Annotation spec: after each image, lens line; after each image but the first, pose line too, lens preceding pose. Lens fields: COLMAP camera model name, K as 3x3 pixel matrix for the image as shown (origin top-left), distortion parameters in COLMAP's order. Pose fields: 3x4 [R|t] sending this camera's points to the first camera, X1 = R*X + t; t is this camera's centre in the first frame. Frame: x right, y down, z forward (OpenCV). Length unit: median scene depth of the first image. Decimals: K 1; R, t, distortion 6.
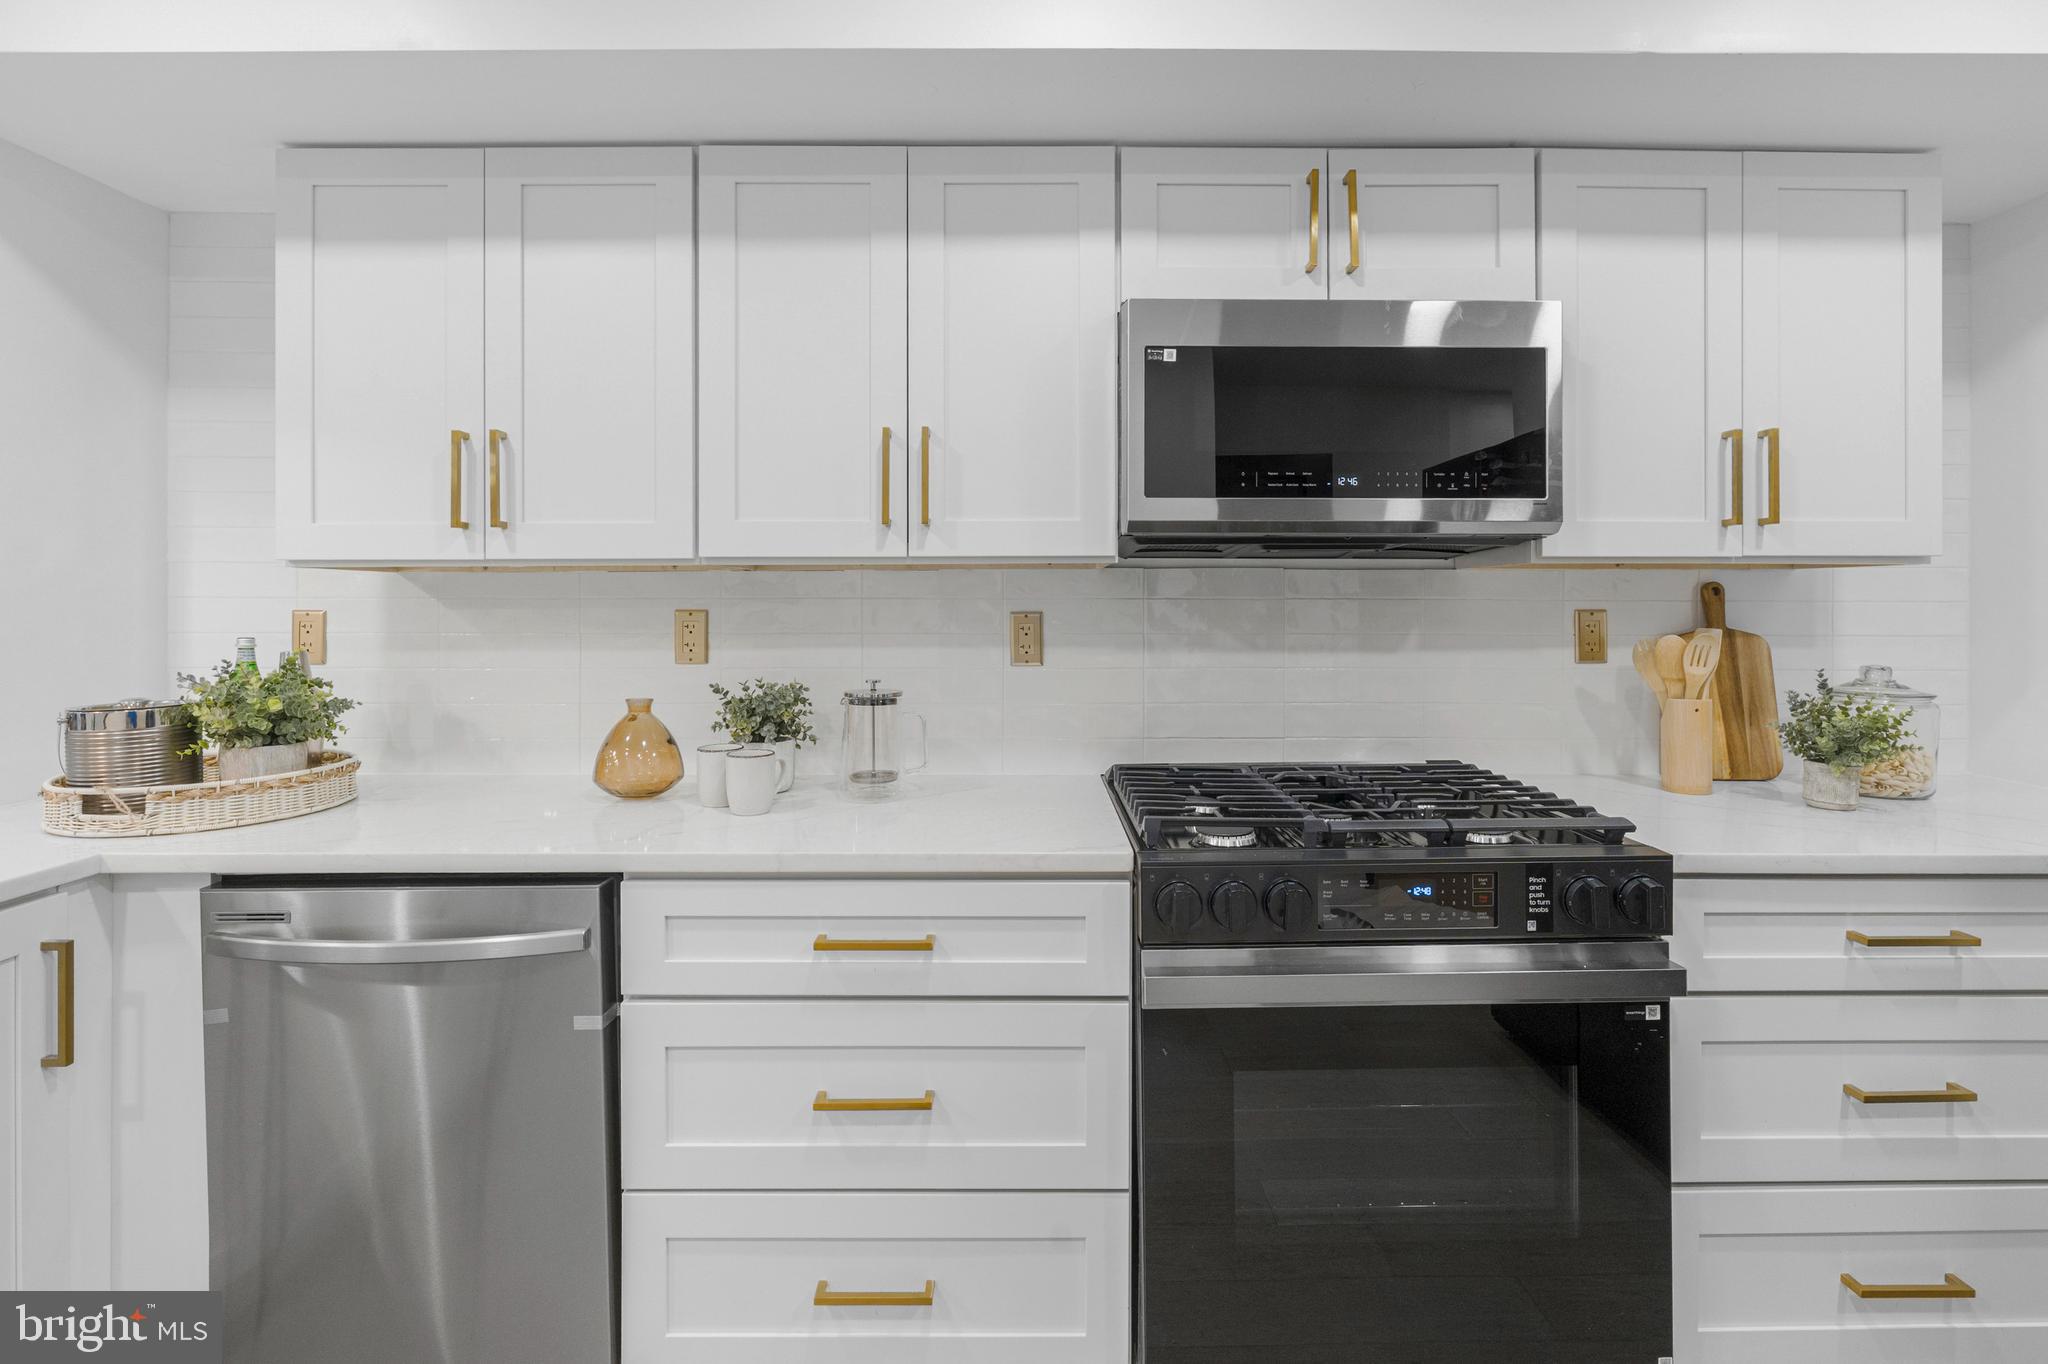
lens RADIAL K [[1062.0, 0, 1024.8], [0, 1062.0, 611.8], [0, 0, 1]] dist [0.019987, -0.022325]
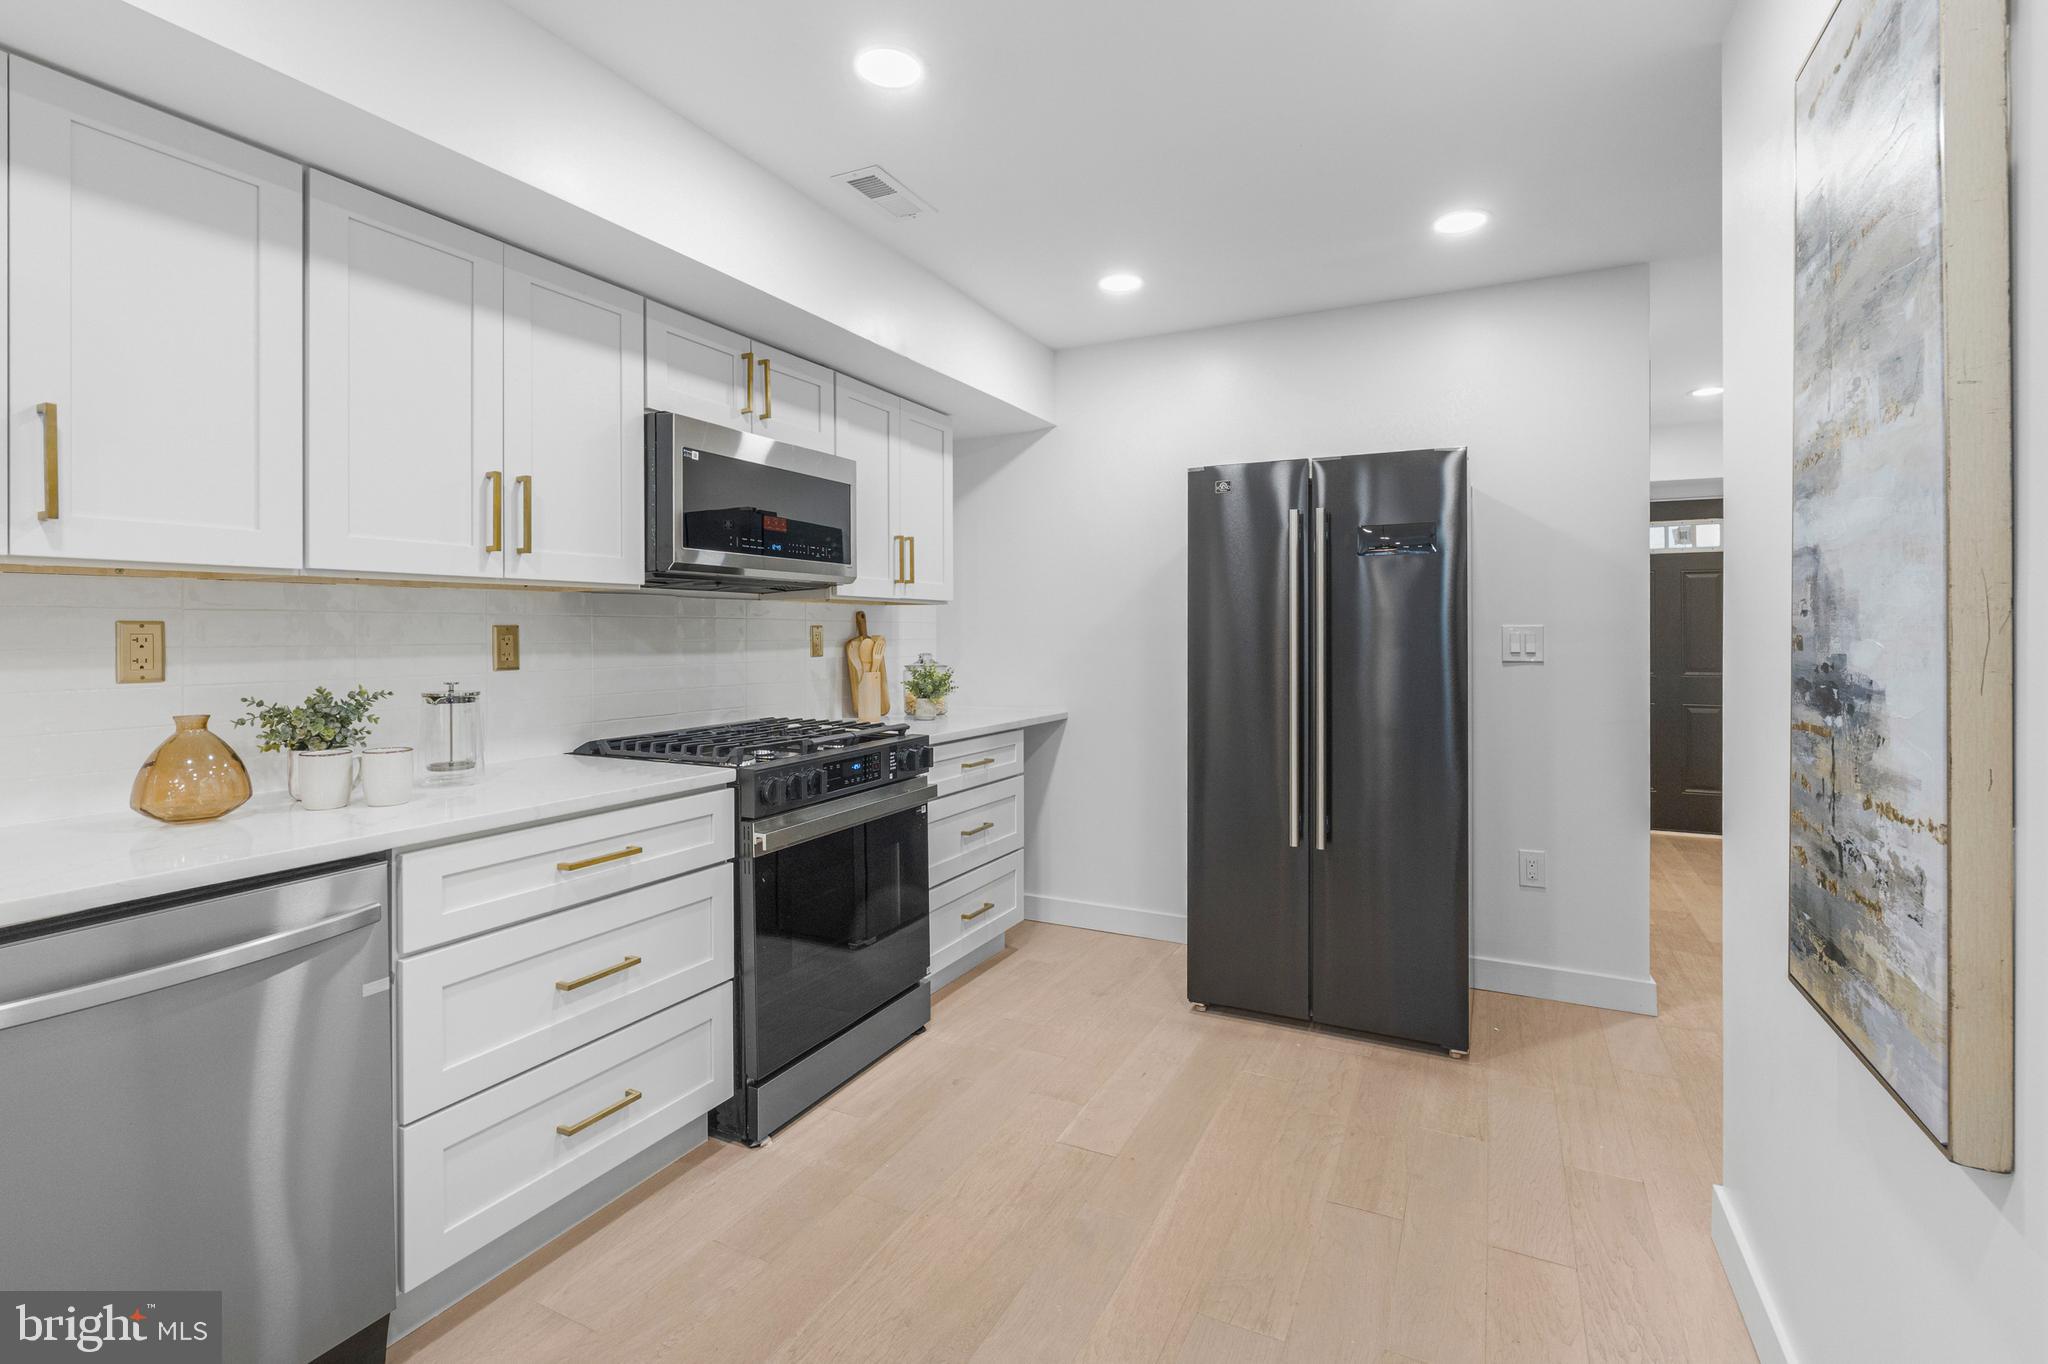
lens RADIAL K [[922.3, 0, 1019.5], [0, 922.3, 641.2], [0, 0, 1]] dist [-0.001093, 0.000087]
pose [[0.454121, -0.012120, 0.890857, -0.788364], [-0.001547, 0.999895, 0.014392, 0.004389], [-0.890938, -0.007914, 0.454055, -0.010814]]
